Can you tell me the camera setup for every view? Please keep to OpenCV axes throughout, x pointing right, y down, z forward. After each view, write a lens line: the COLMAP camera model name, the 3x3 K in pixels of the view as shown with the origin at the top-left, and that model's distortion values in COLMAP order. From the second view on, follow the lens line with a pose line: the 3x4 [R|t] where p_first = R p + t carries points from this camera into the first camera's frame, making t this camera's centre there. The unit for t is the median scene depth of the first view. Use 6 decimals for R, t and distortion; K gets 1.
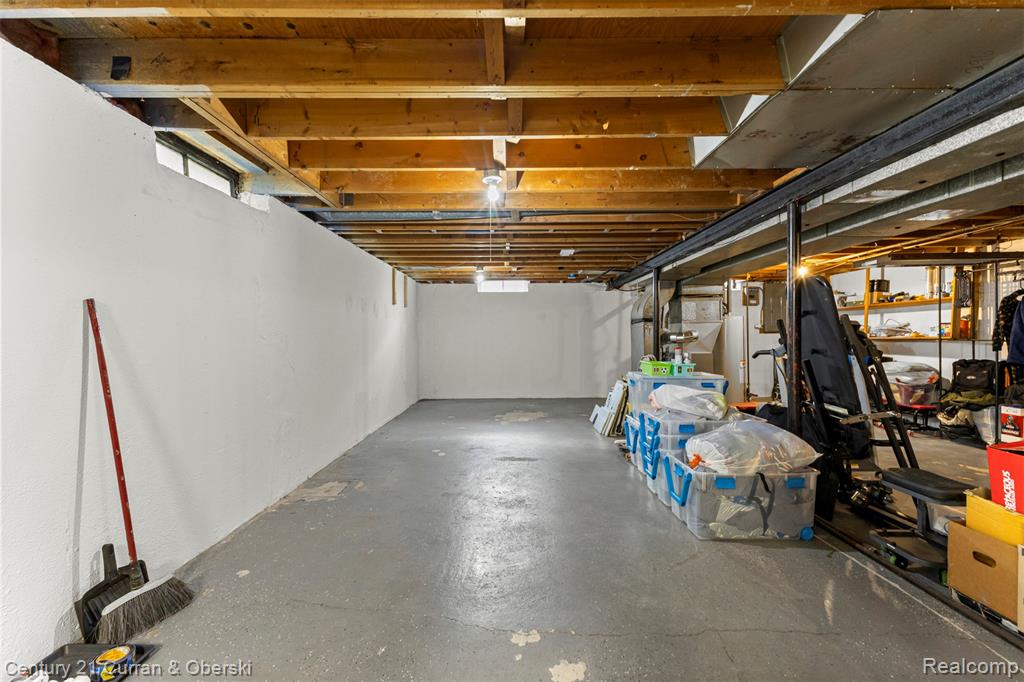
lens RADIAL K [[448.7, 0, 511.4], [0, 448.7, 337.5], [0, 0, 1]] dist [0.005111, 0.000107]
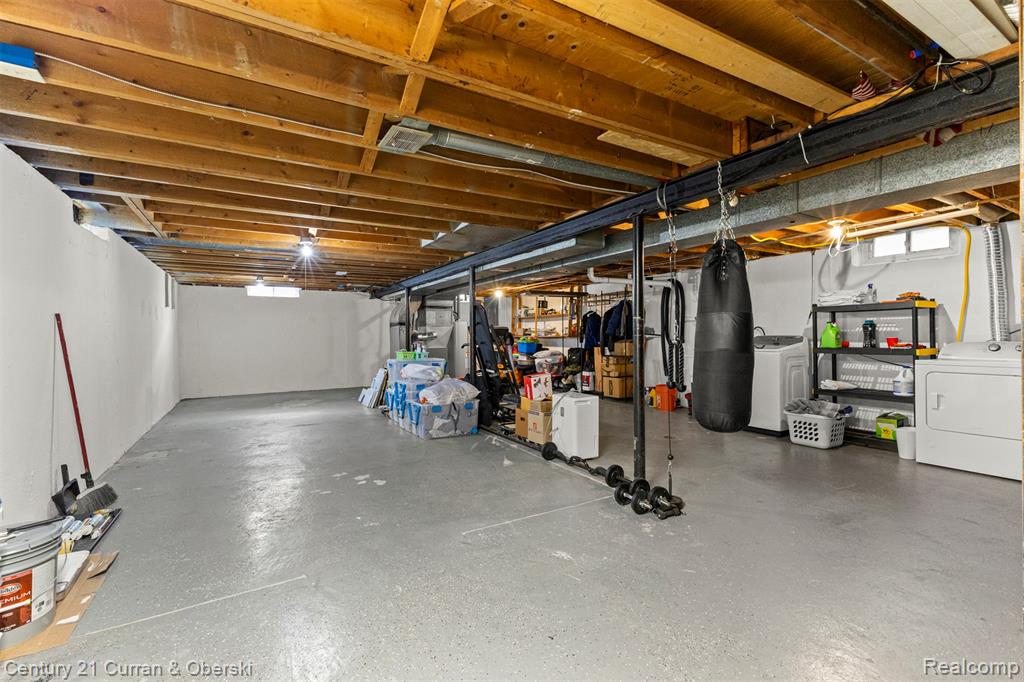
lens RADIAL K [[448.7, 0, 510.4], [0, 448.7, 337.6], [0, 0, 1]] dist [0.005111, 0.000107]
pose [[0.867636, -0.005311, 0.497171, -0.112595], [0.005592, 0.999984, 0.000923, 0.004117], [-0.497168, 0.001980, 0.867652, -0.439766]]
